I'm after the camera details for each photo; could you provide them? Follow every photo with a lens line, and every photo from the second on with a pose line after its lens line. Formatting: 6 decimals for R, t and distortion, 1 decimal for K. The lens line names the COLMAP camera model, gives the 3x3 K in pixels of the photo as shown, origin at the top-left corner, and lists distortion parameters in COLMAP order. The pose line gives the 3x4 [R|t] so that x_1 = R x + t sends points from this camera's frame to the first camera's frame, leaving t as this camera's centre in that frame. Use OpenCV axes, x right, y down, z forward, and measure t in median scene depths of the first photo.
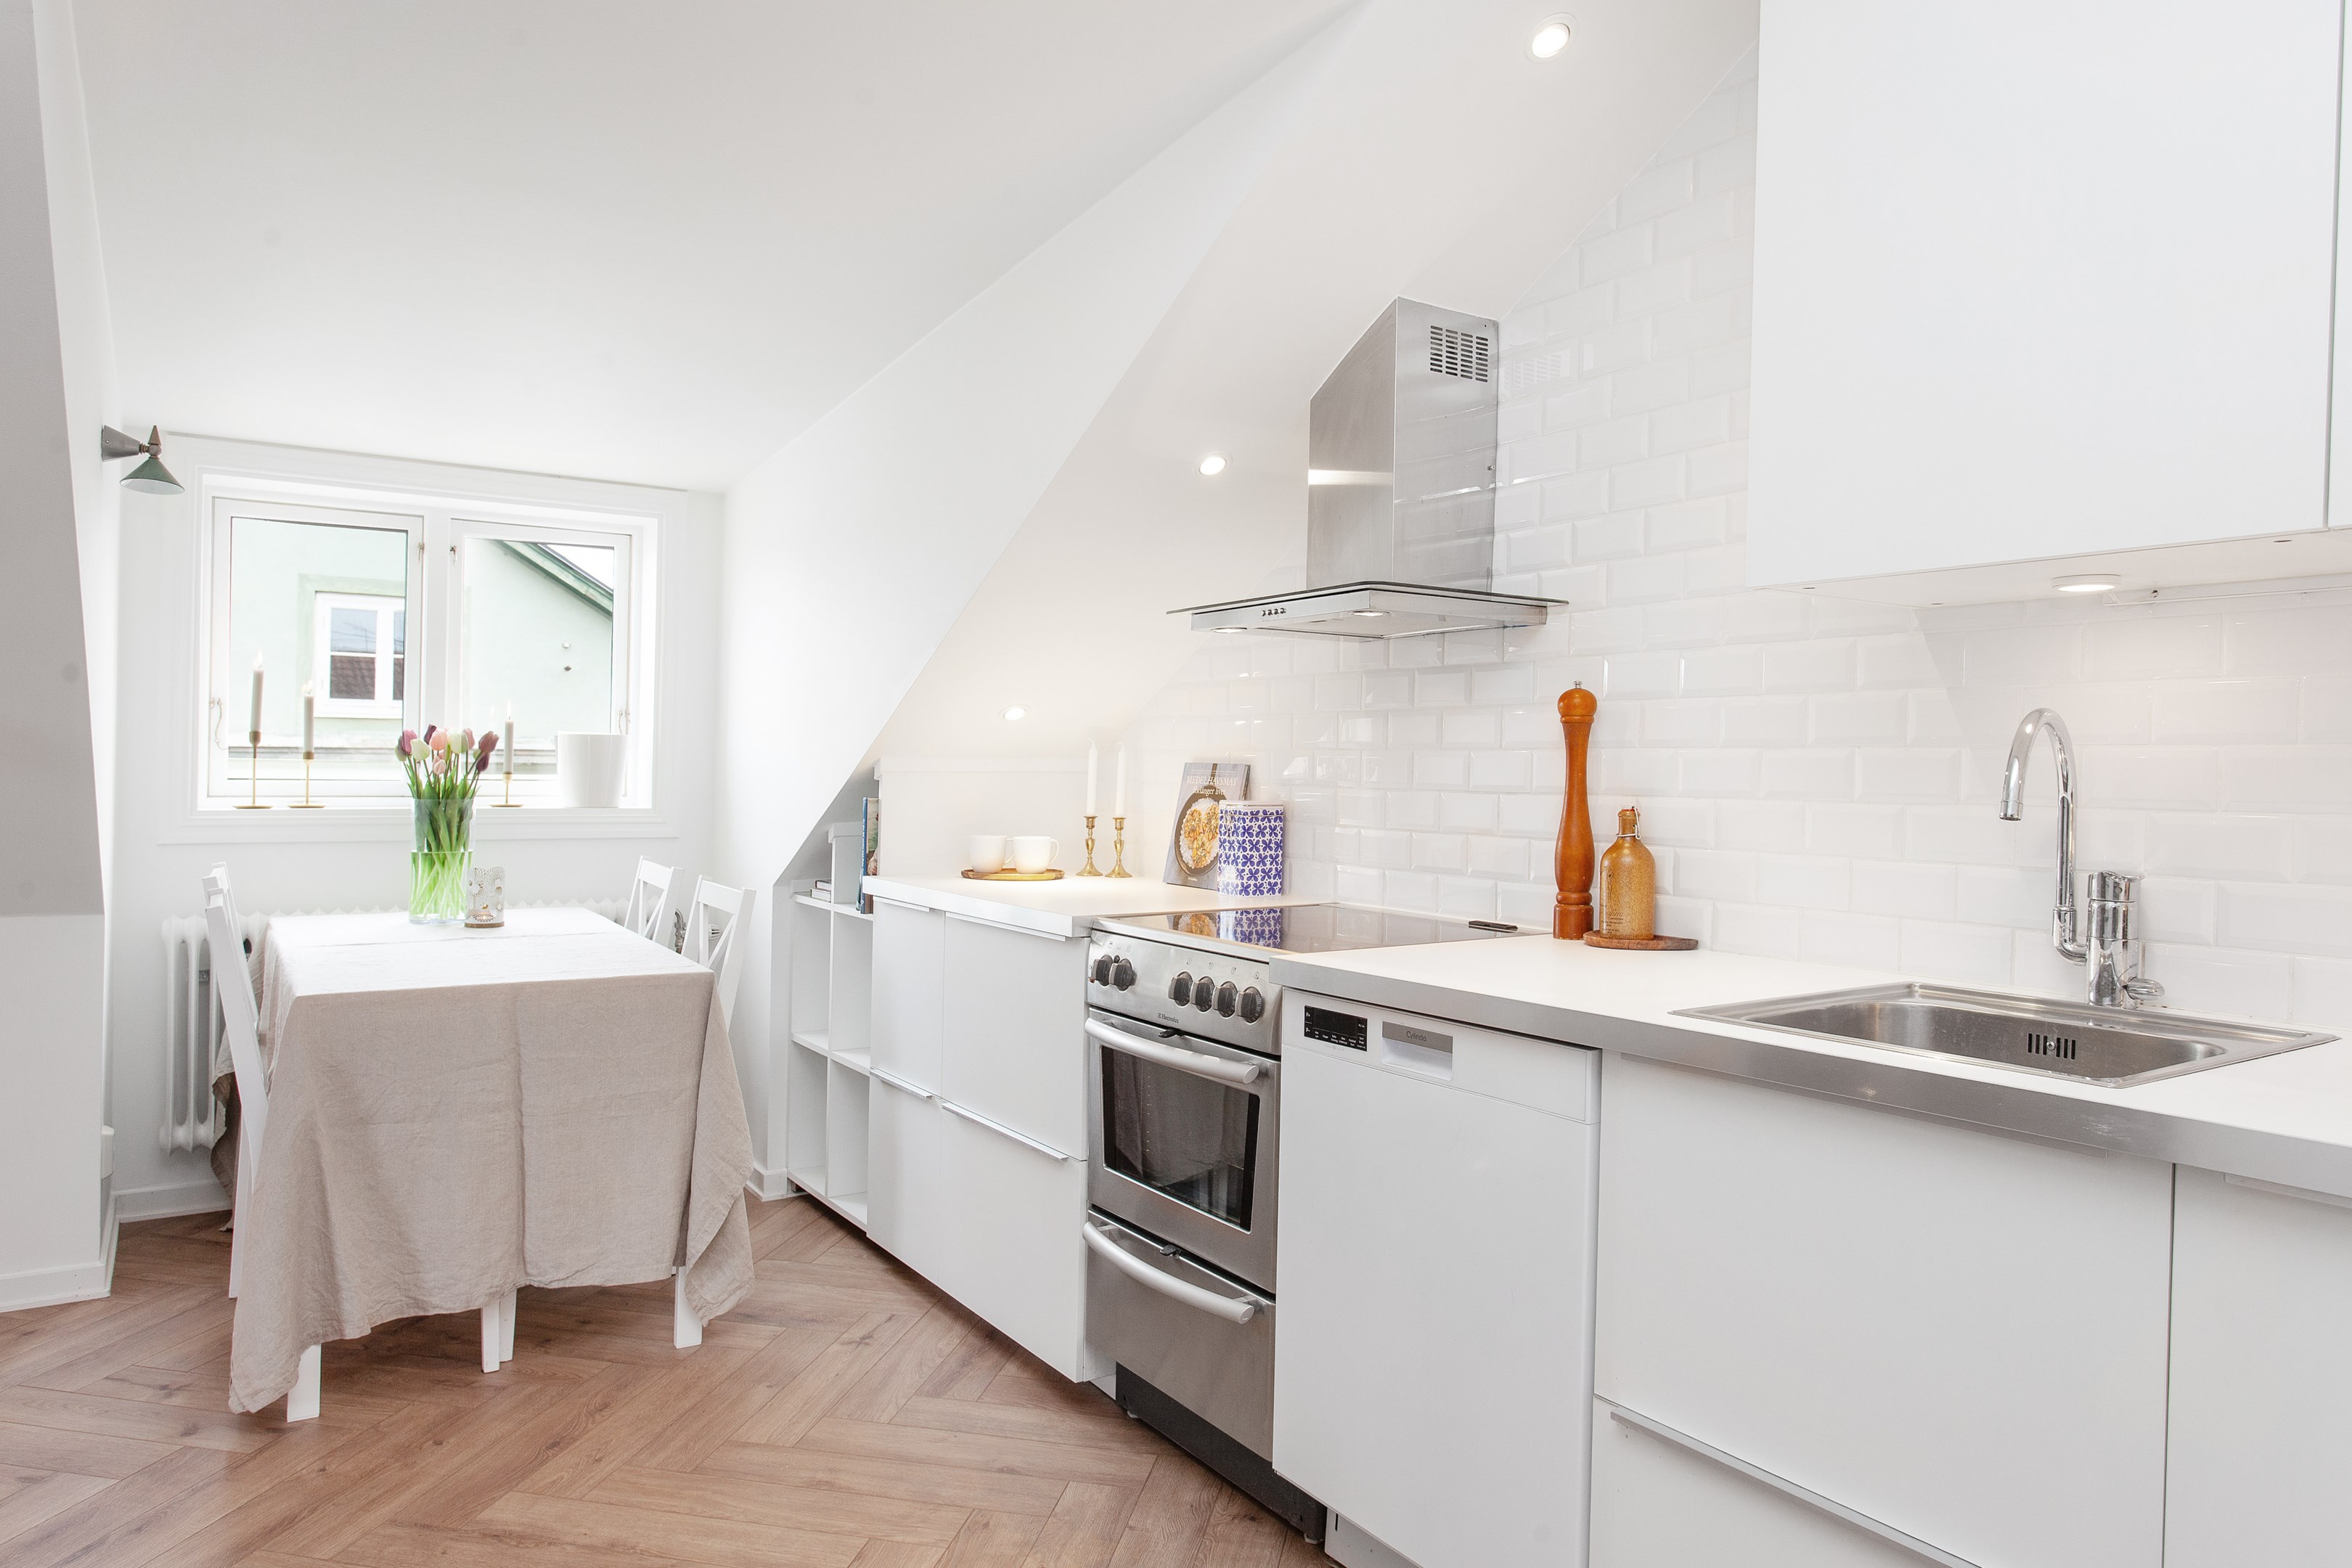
lens RADIAL K [[1431.2, 0, 774.8], [0, 1431.2, 766.3], [0, 0, 1]] dist [-0.005234, -0.002102]
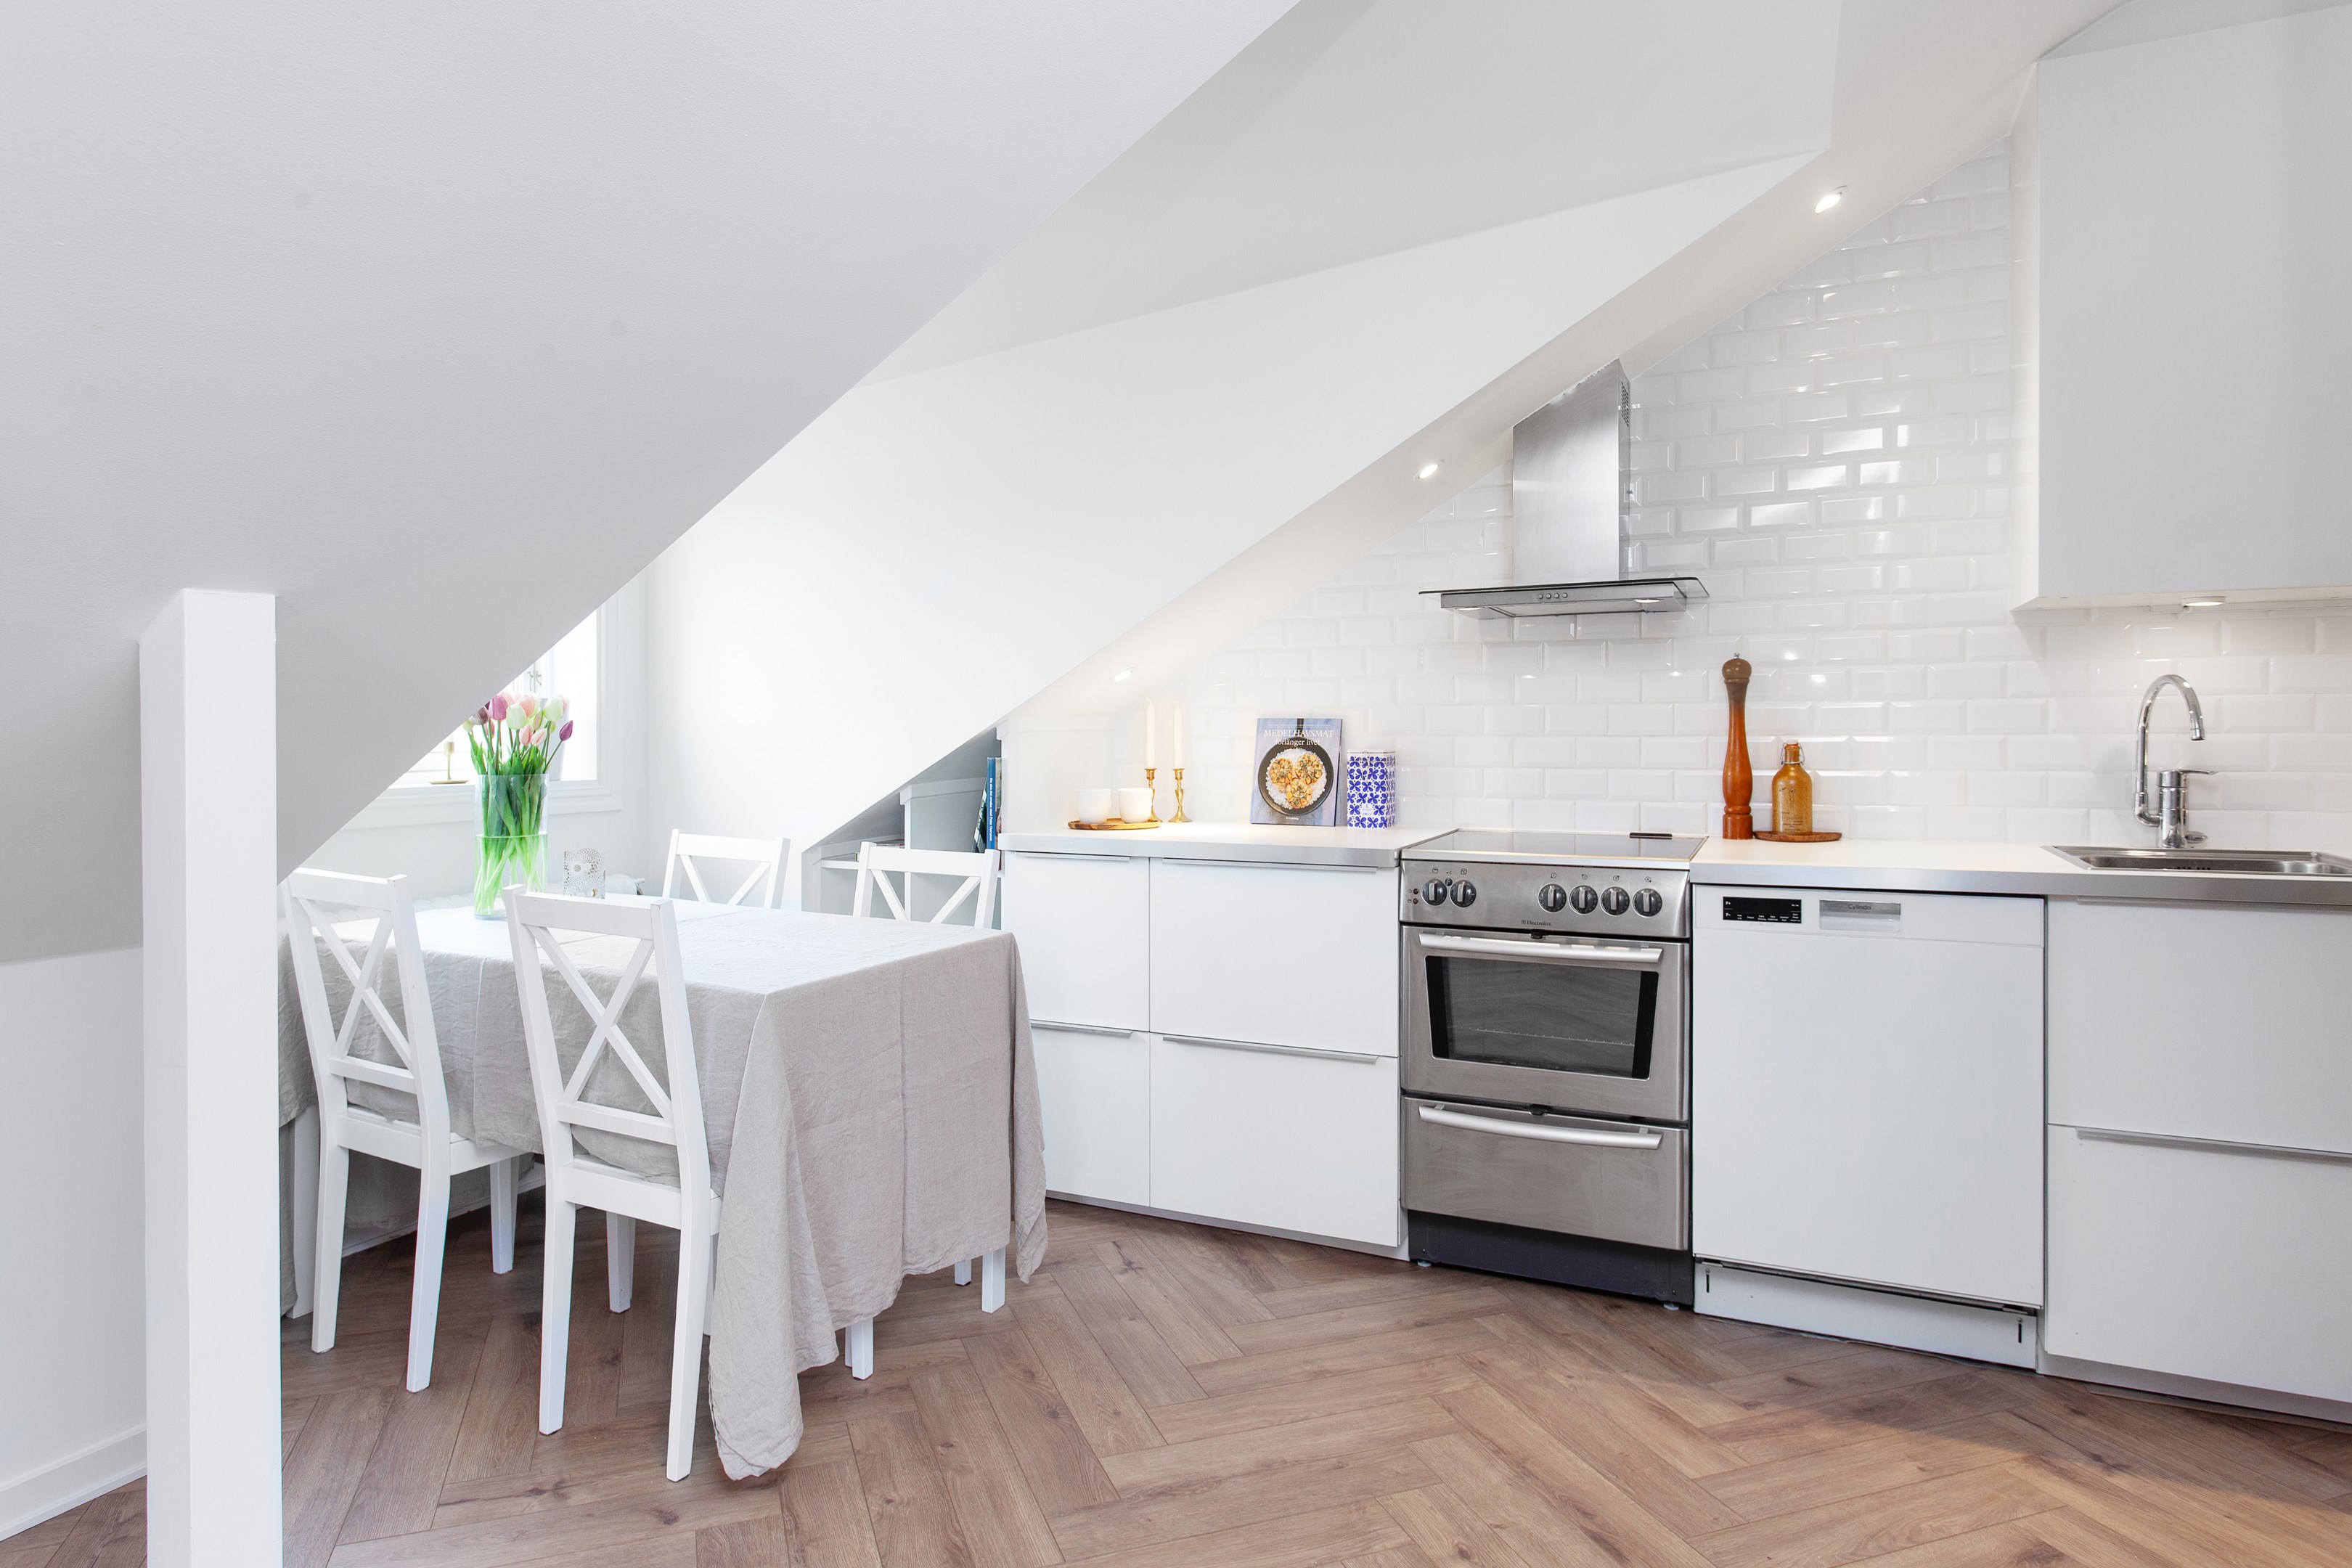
lens RADIAL K [[1494.3, 0, 887.9], [0, 1494.3, 736.2], [0, 0, 1]] dist [-0.005961, 0.001444]
pose [[0.848291, -0.021168, 0.529107, -0.809556], [0.018407, 0.999776, 0.010487, -0.008456], [-0.529210, 0.000844, 0.848491, 0.187699]]
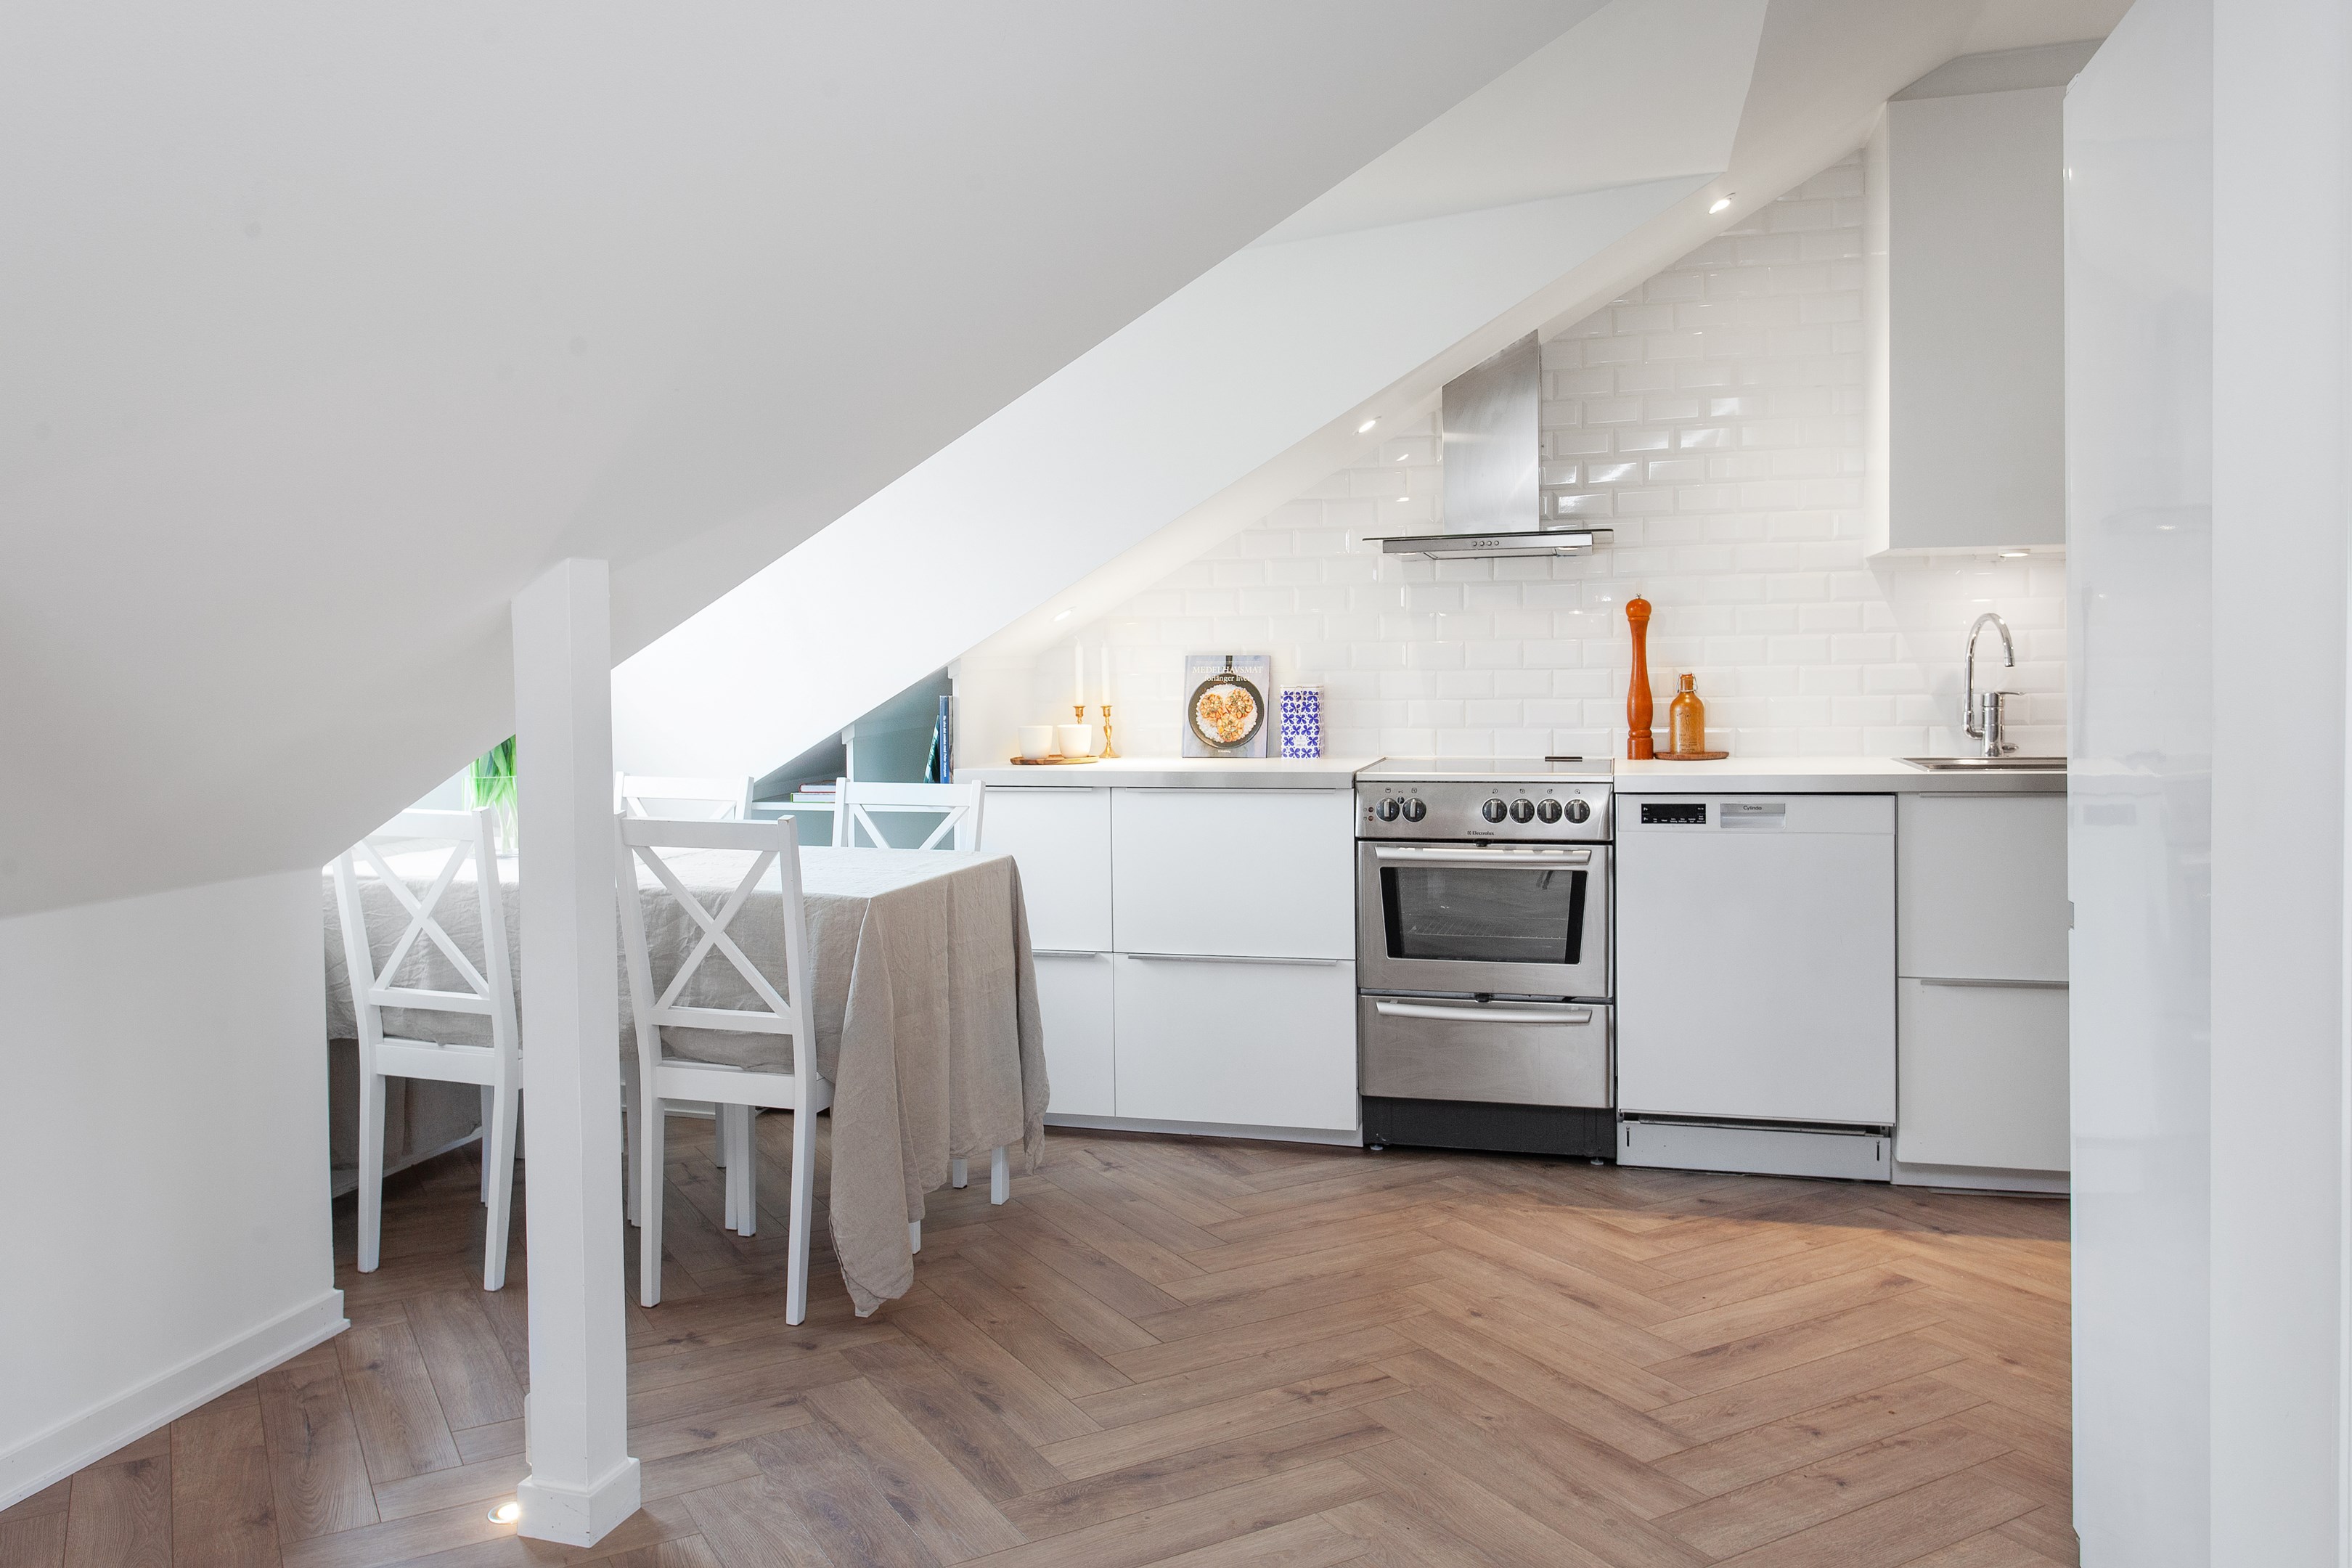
lens RADIAL K [[1949.6, 0, 717.5], [0, 1949.6, 701.9], [0, 0, 1]] dist [0.004220, -0.007735]
pose [[0.777221, -0.034442, 0.628285, -1.389028], [0.026237, 0.999406, 0.022330, -0.014190], [-0.628681, -0.000871, 0.777663, -0.015692]]
